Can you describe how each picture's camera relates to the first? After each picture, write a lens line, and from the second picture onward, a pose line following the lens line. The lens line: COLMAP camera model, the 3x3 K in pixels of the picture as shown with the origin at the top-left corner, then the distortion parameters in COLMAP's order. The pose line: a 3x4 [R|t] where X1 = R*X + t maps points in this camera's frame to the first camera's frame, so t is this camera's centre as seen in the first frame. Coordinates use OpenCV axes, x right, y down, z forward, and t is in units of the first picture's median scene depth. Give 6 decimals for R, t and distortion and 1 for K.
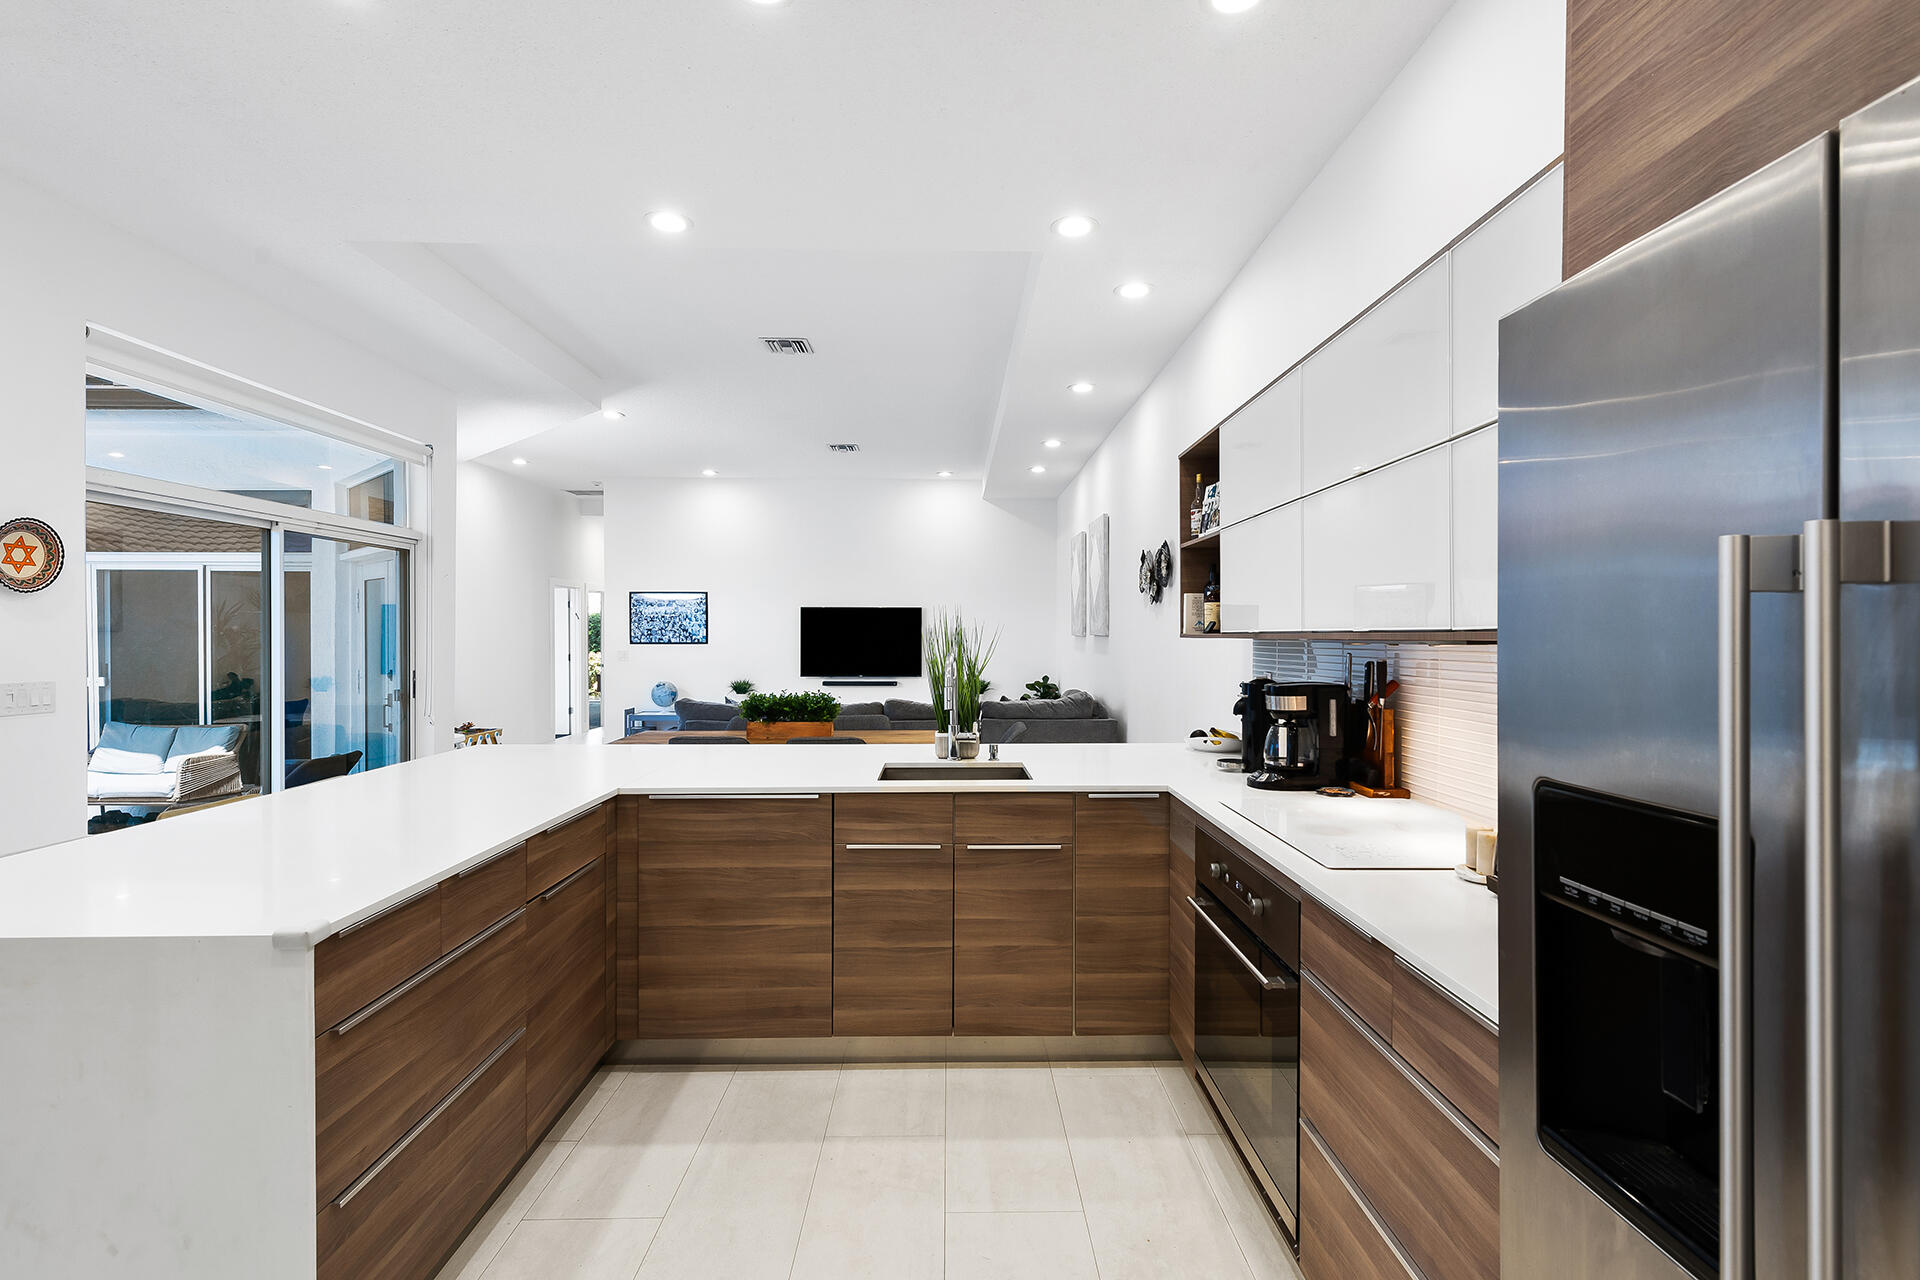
lens RADIAL K [[902.7, 0, 969.0], [0, 902.7, 639.9], [0, 0, 1]] dist [0.010212, -0.005584]
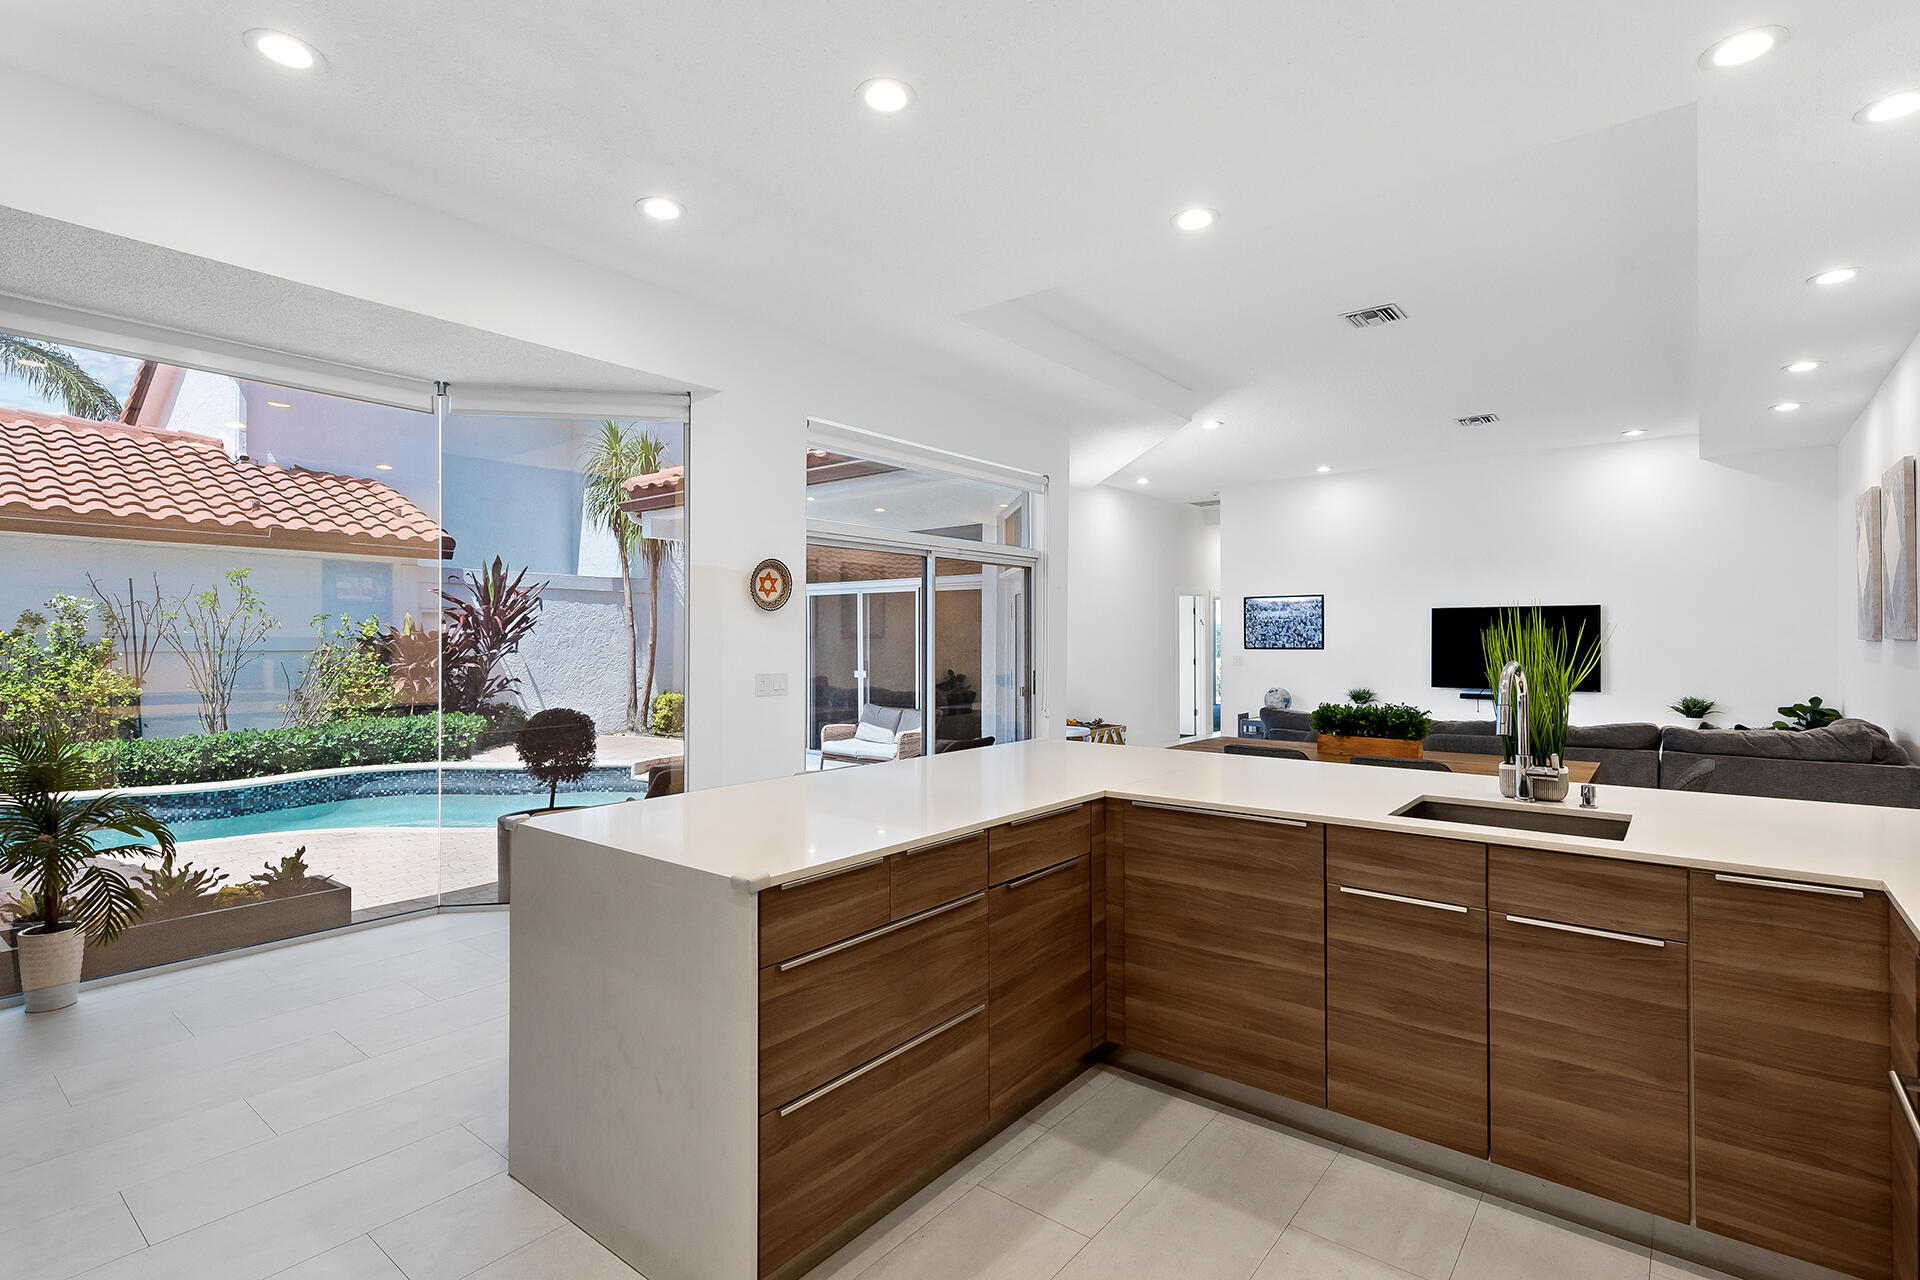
lens RADIAL K [[902.7, 0, 956.2], [0, 902.7, 632.5], [0, 0, 1]] dist [0.010212, -0.005584]
pose [[0.764824, -0.007420, -0.644196, 0.133306], [-0.001720, 0.999907, -0.013559, 0.001318], [0.644237, 0.011478, 0.764740, 0.115798]]
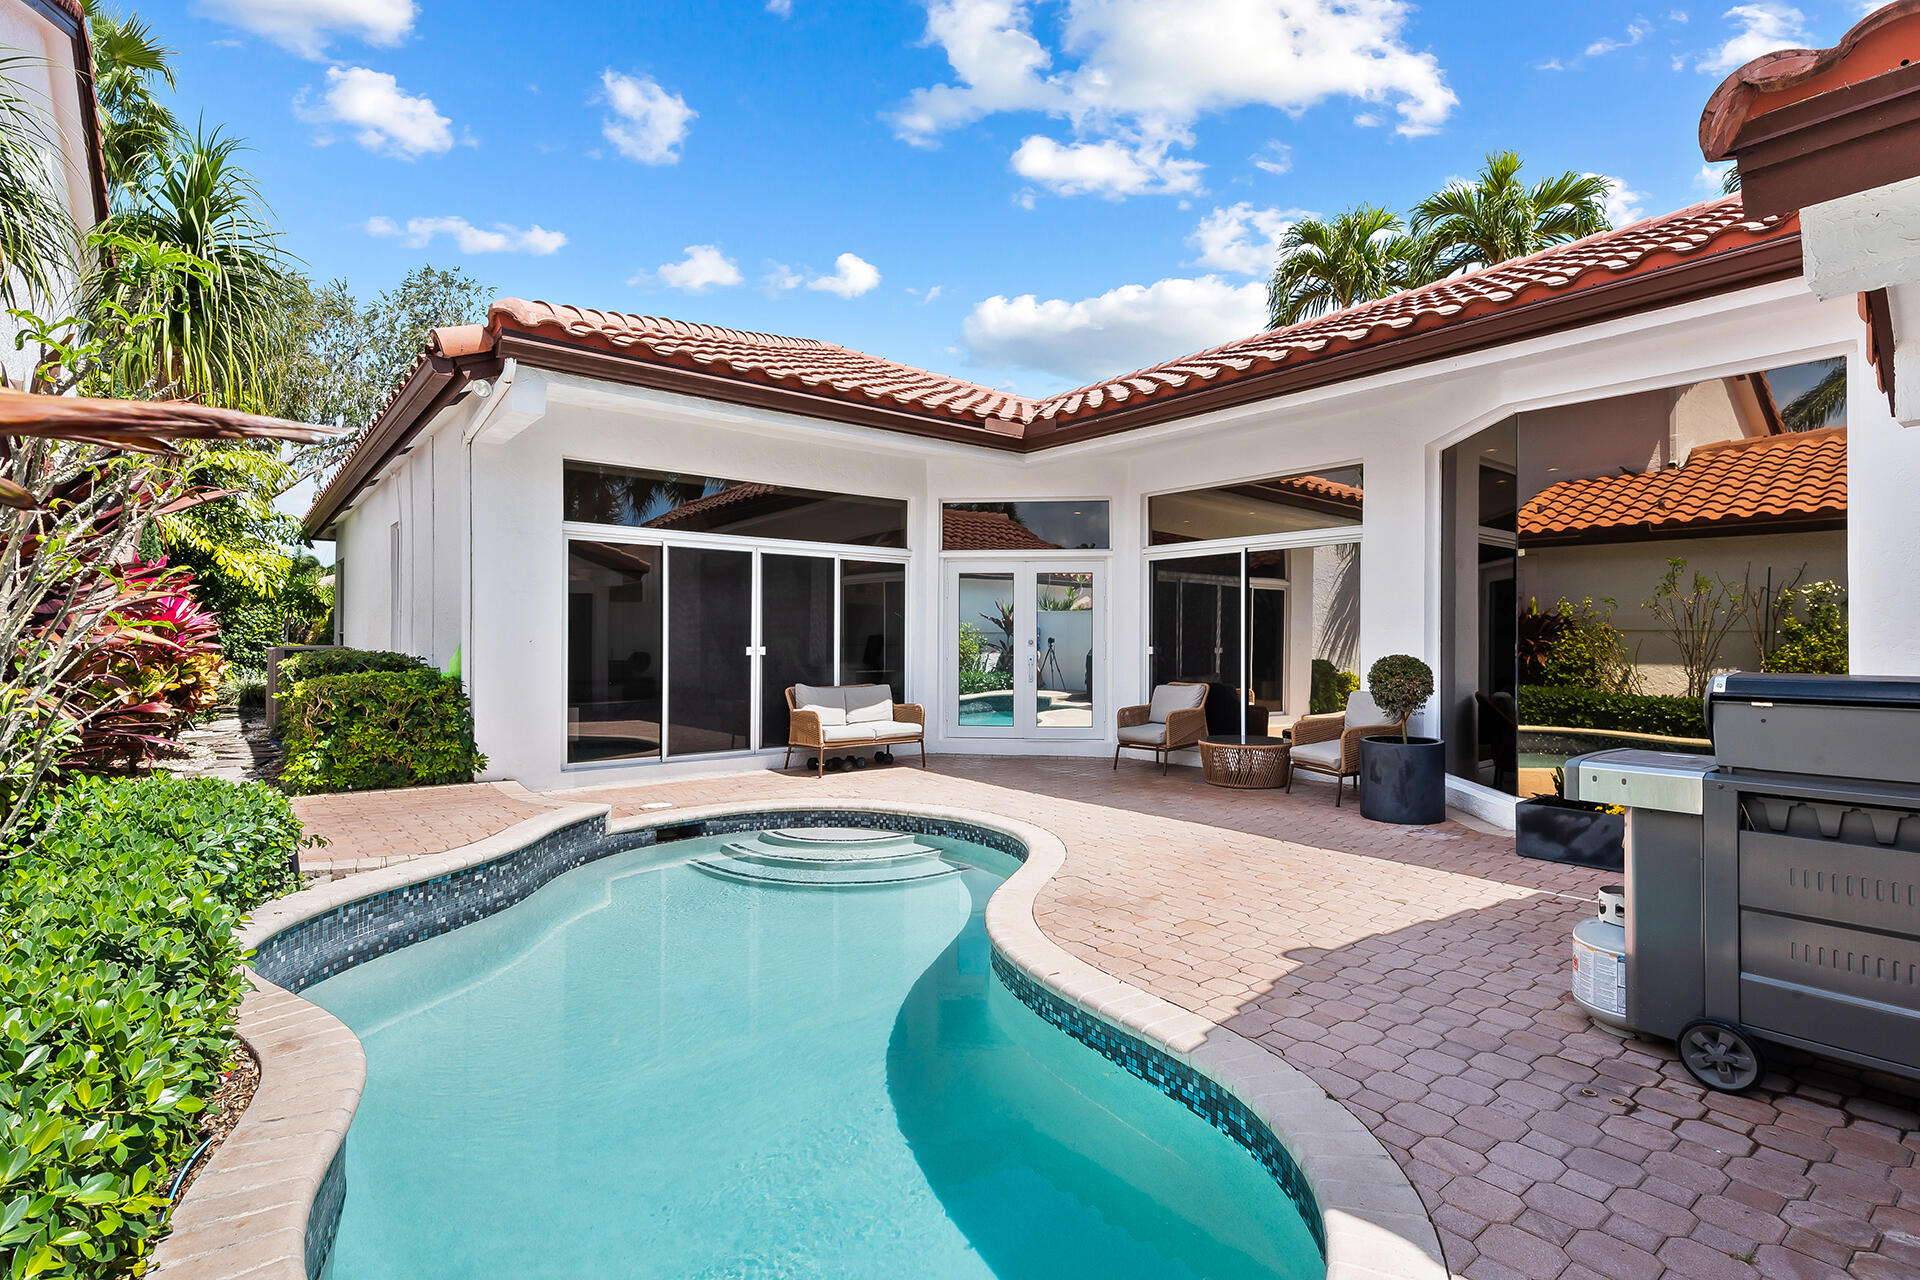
lens RADIAL K [[902.7, 0, 959.0], [0, 902.7, 638.5], [0, 0, 1]] dist [0.010212, -0.005584]
pose [[0.785142, -0.000930, 0.619315, -2.536195], [0.002688, 0.999995, -0.001906, 0.058512], [-0.619310, 0.003161, 0.785140, -0.063074]]
